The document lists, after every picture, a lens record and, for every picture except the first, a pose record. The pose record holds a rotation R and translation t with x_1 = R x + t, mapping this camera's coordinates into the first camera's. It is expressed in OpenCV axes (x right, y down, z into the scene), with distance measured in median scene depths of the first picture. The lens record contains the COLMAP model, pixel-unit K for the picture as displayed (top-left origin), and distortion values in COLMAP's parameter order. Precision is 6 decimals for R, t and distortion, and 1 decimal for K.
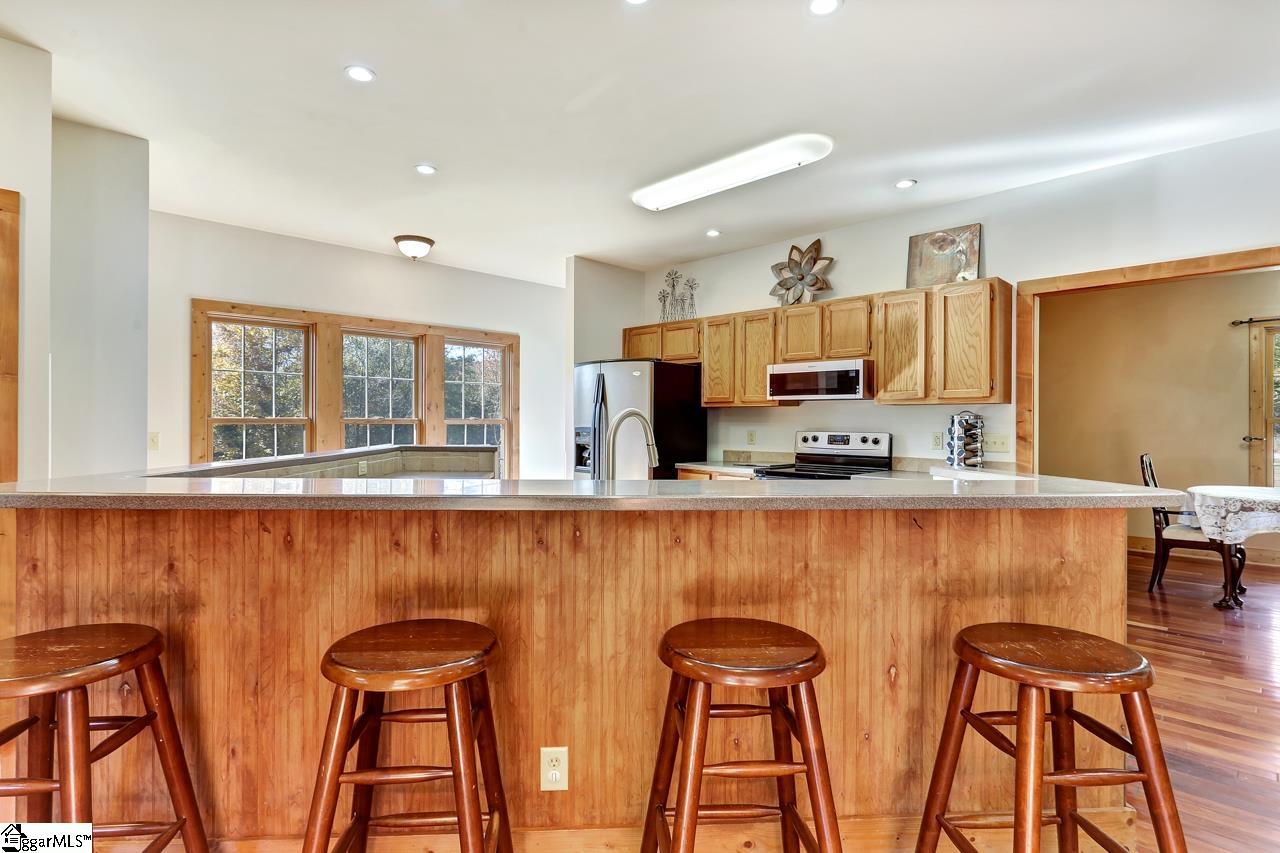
lens RADIAL K [[641.1, 0, 643.0], [0, 641.1, 444.1], [0, 0, 1]] dist [-0.003046, 0.003971]
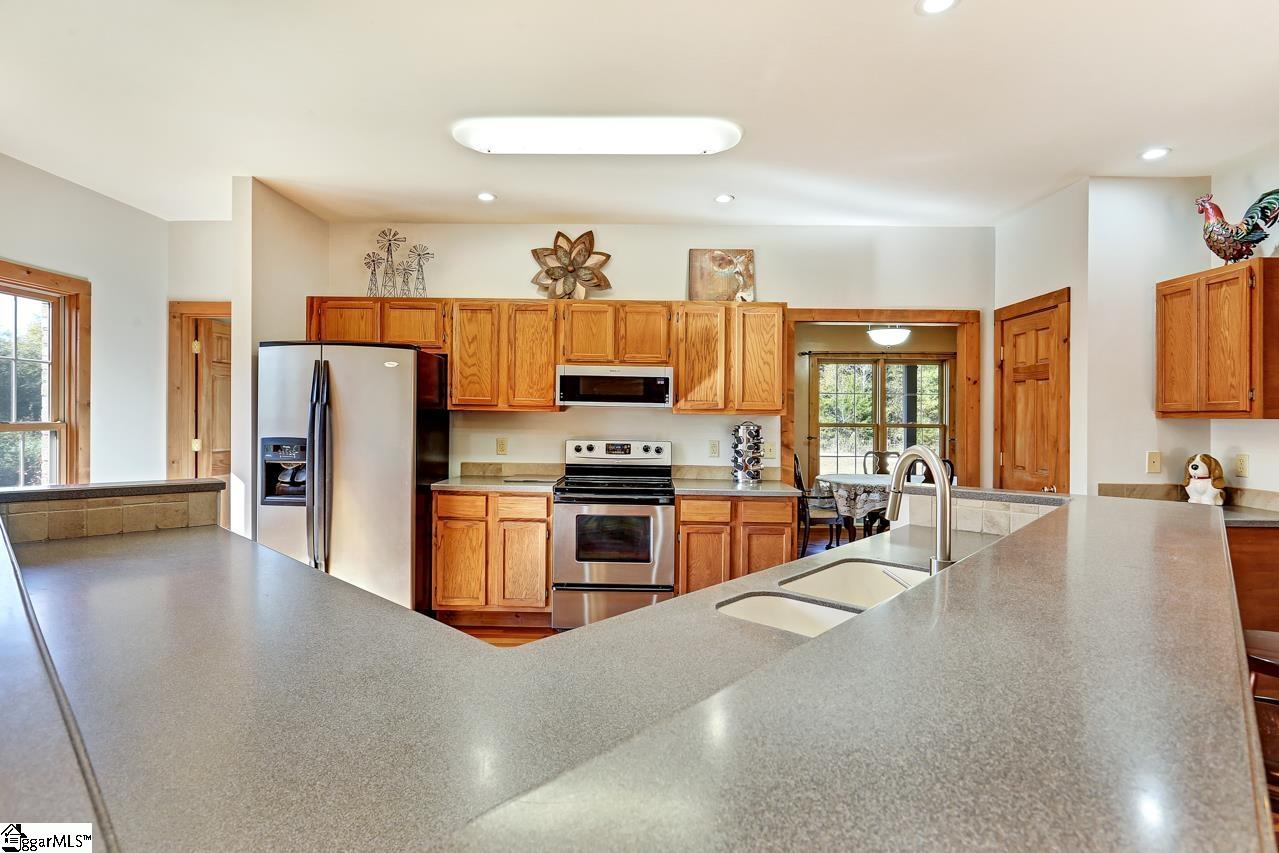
lens RADIAL K [[640.6, 0, 636.0], [0, 640.6, 426.2], [0, 0, 1]] dist [-0.003046, 0.003971]
pose [[0.725147, -0.005469, 0.688572, -0.319925], [0.013671, 0.999886, -0.006455, -0.033341], [-0.688458, 0.014094, 0.725139, 0.298136]]
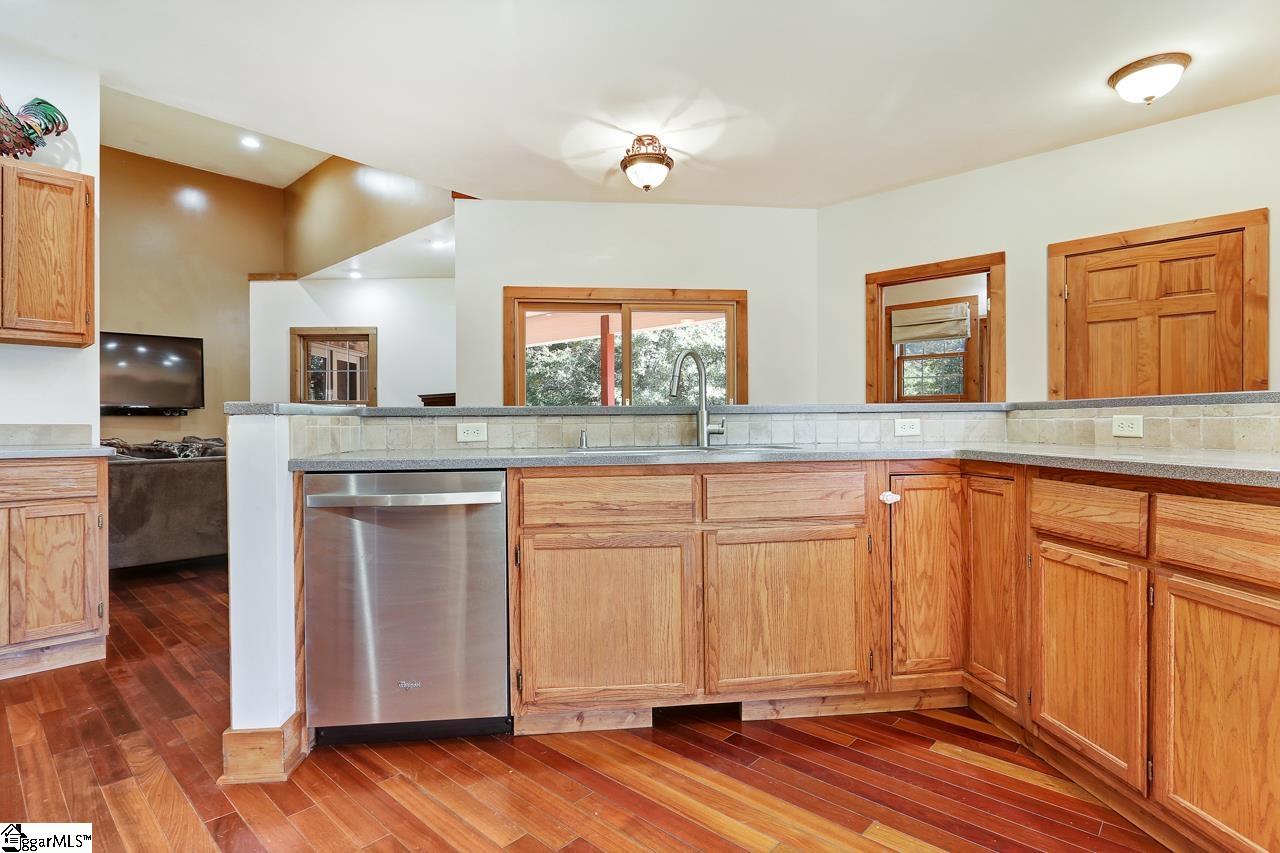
lens RADIAL K [[641.1, 0, 637.5], [0, 641.1, 428.8], [0, 0, 1]] dist [-0.003046, 0.003971]
pose [[-0.999675, 0.000199, -0.025473, 0.052320], [-0.000795, 0.999239, 0.038999, 0.019966], [0.025462, 0.039006, -0.998915, 0.948451]]
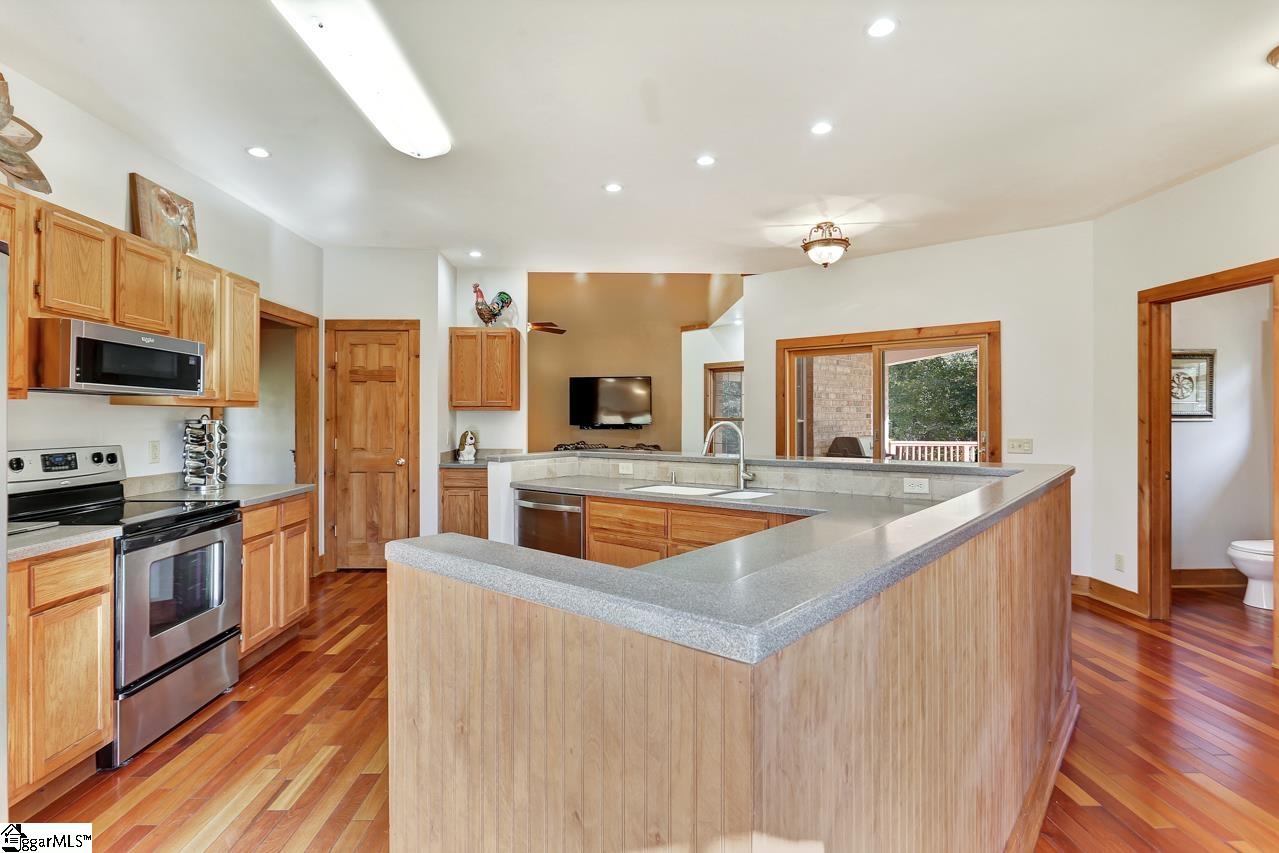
lens RADIAL K [[640.6, 0, 629.7], [0, 640.6, 422.5], [0, 0, 1]] dist [-0.003046, 0.003971]
pose [[-0.716002, -0.010914, 0.698013, -0.452295], [0.018956, 0.999205, 0.035068, -0.051751], [-0.697841, 0.038340, -0.715226, 1.045081]]
